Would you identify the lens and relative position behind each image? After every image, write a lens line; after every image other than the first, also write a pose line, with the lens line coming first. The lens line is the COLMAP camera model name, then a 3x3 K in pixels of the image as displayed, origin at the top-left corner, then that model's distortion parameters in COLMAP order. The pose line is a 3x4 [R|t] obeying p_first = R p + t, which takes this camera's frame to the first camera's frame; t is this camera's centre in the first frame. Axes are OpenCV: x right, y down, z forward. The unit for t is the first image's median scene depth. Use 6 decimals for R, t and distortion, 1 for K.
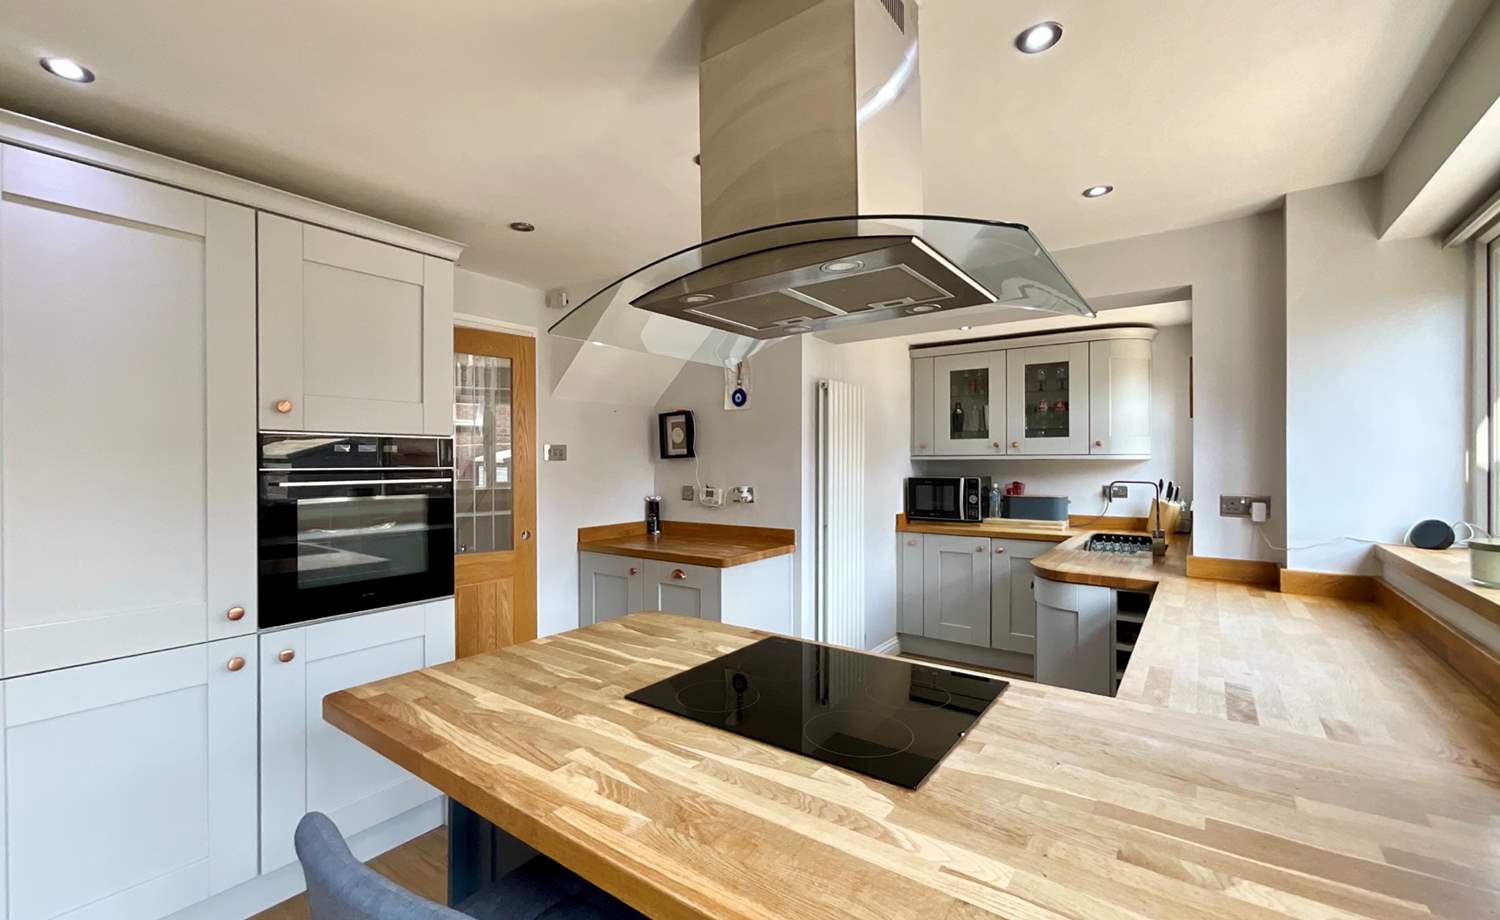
lens RADIAL K [[608.8, 0, 737.8], [0, 608.8, 459.5], [0, 0, 1]] dist [-0.000210, 0.000025]
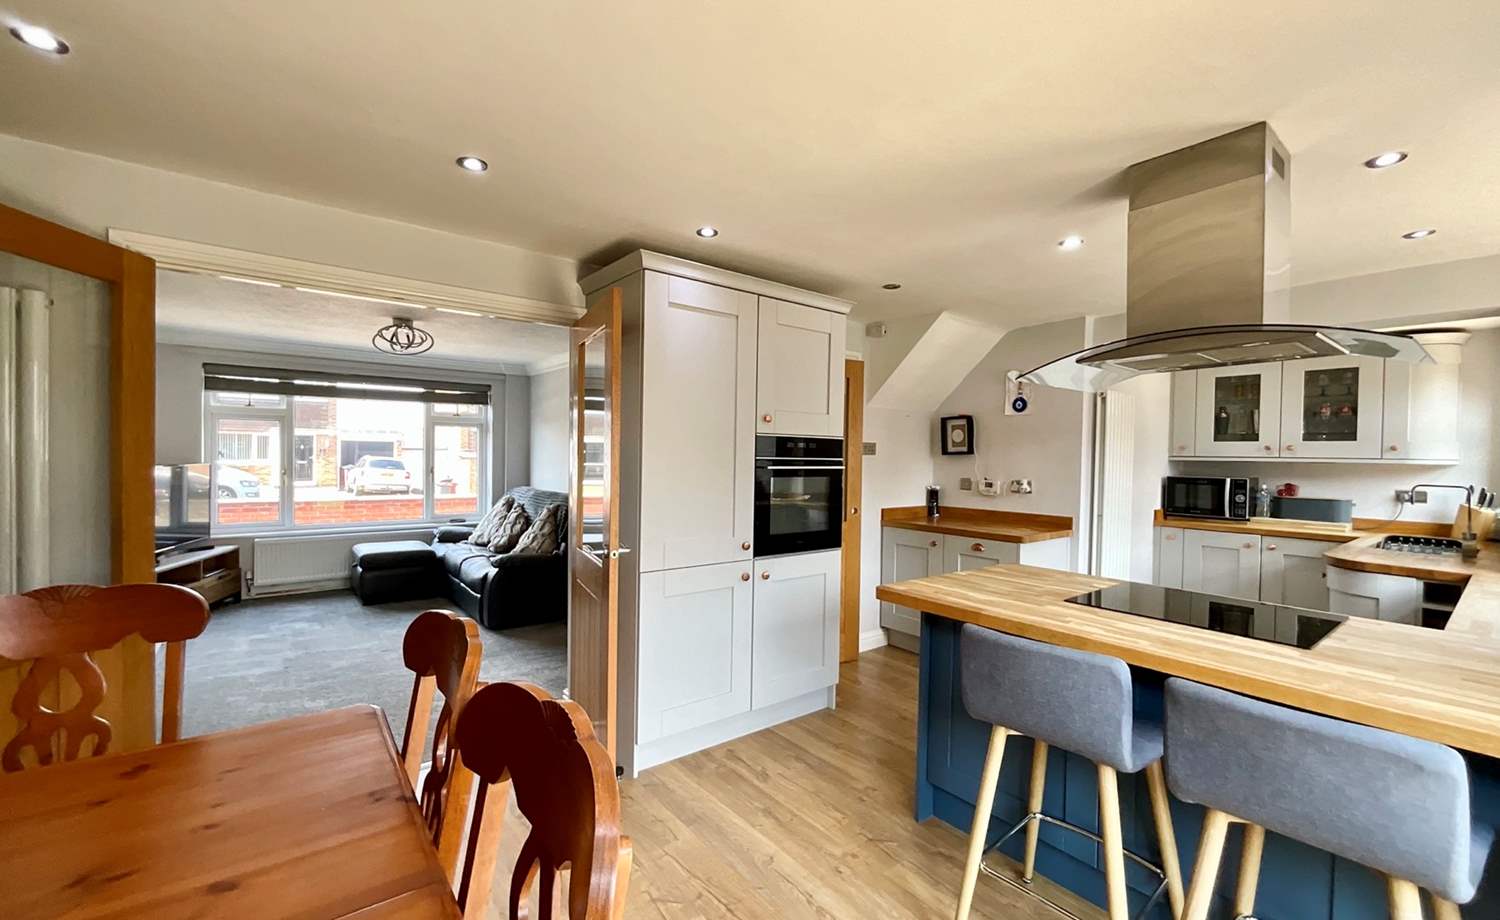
lens RADIAL K [[593.0, 0, 750.0], [0, 593.0, 460.0], [0, 0, 1]] dist [0.001967, 0.000293]
pose [[0.965244, 0.021242, -0.260486, -0.190270], [-0.018735, 0.999751, 0.012105, 0.001947], [0.260678, -0.006804, 0.965402, -0.245323]]
